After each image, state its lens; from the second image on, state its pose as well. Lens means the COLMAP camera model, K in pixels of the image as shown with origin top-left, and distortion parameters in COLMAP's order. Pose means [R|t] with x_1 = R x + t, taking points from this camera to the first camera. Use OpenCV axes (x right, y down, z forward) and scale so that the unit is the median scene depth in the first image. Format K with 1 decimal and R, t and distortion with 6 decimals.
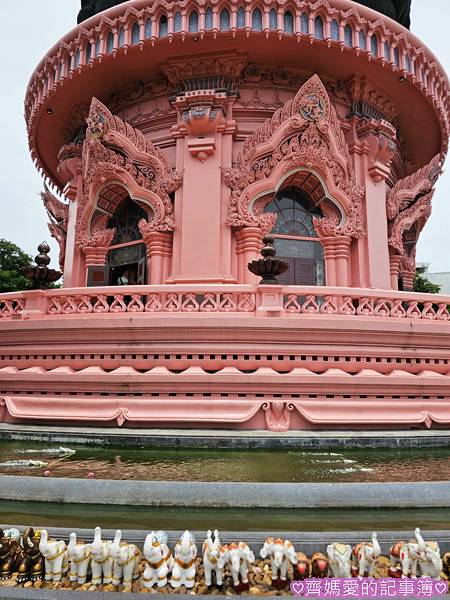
lens RADIAL K [[396.9, 0, 233.2], [0, 396.9, 297.8], [0, 0, 1]] dist [0.032804, -0.015457]
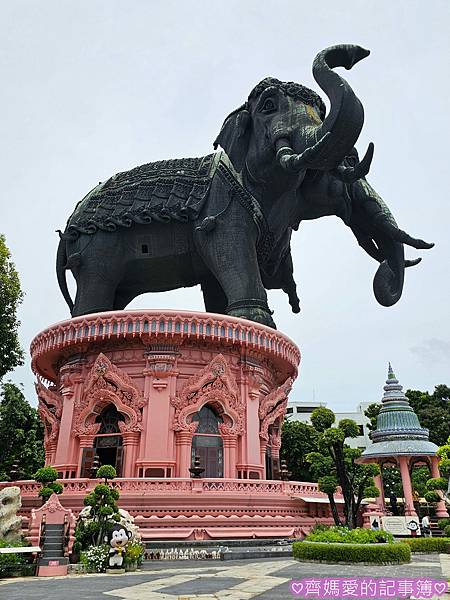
lens RADIAL K [[473.9, 0, 230.5], [0, 473.9, 291.4], [0, 0, 1]] dist [0.047102, -0.026255]
pose [[0.978203, 0.074286, 0.193909, -0.221892], [-0.023853, 0.967837, -0.250445, -0.251448], [-0.206277, 0.240361, 0.948513, -1.289741]]
